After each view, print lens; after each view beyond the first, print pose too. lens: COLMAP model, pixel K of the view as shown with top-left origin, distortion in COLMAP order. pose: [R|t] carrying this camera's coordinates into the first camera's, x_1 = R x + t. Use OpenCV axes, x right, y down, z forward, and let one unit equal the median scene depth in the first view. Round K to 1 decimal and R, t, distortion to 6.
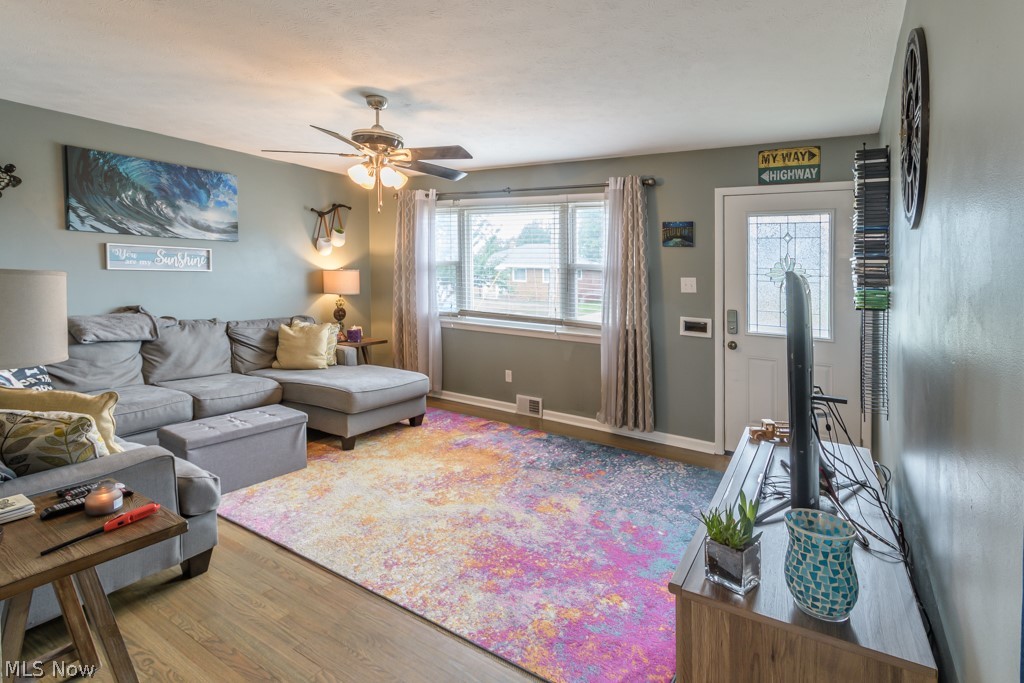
lens RADIAL K [[511.8, 0, 531.9], [0, 511.8, 301.0], [0, 0, 1]] dist [0.010954, -0.000231]
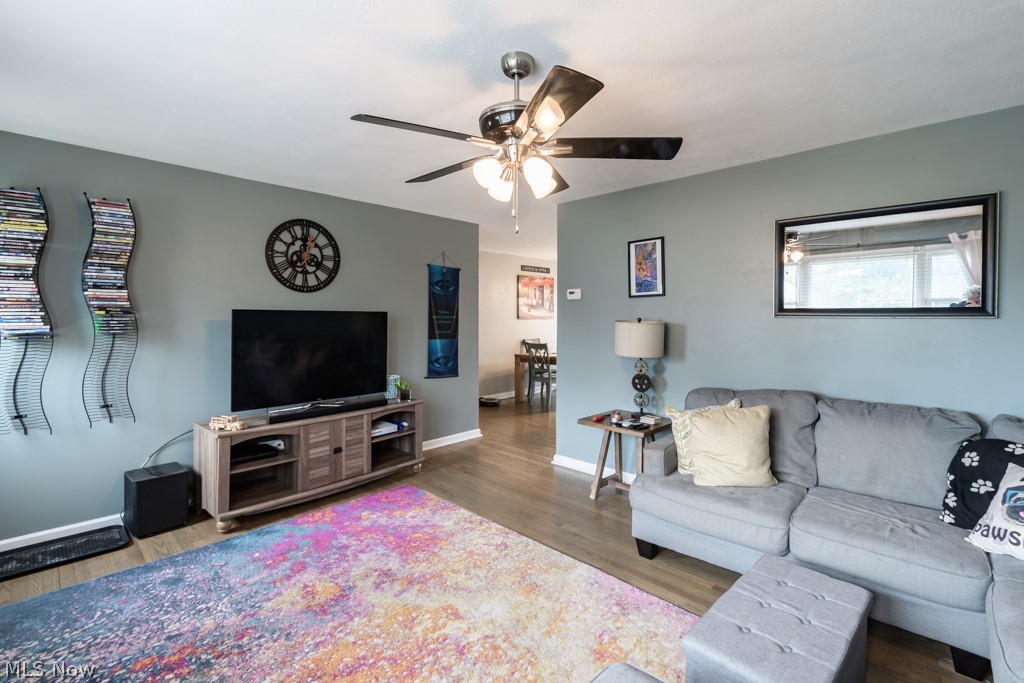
lens RADIAL K [[459.8, 0, 512.0], [0, 459.8, 341.5], [0, 0, 1]] dist [-0.000183, -0.000269]
pose [[-0.973085, -0.051061, 0.224718, -0.317398], [-0.025690, 0.993102, 0.114408, -0.075390], [-0.229010, 0.105555, -0.967684, 1.227195]]
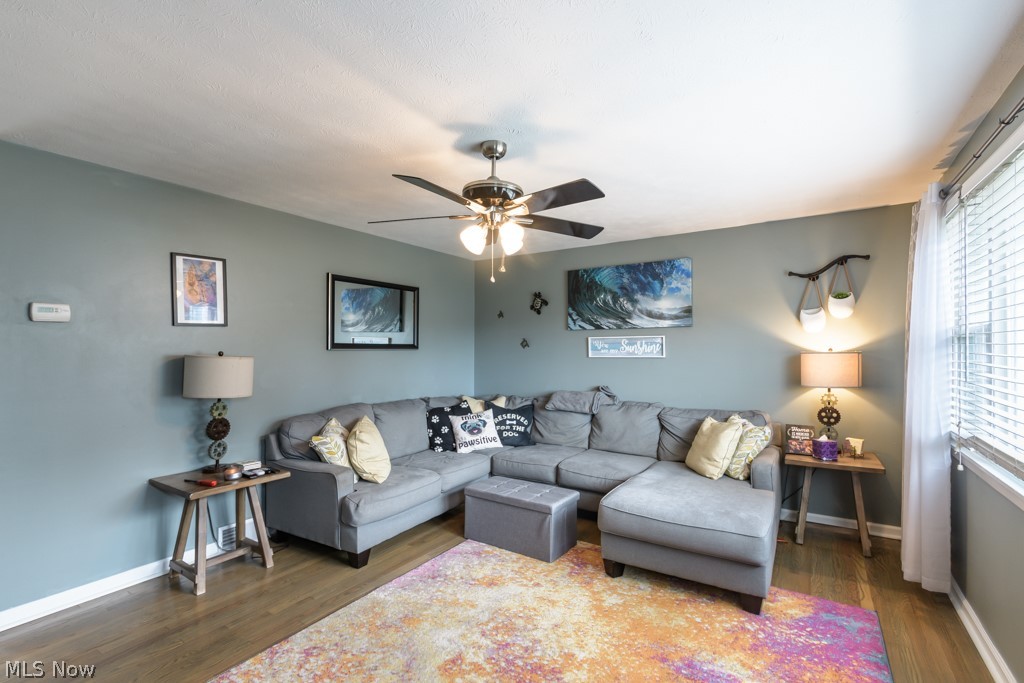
lens RADIAL K [[459.3, 0, 523.0], [0, 459.3, 375.2], [0, 0, 1]] dist [-0.000246, 0.000059]
pose [[-0.019169, 0.018188, -0.999651, 0.346468], [-0.050541, 0.998539, 0.019137, -0.028681], [0.998538, 0.050890, -0.018222, 0.832434]]
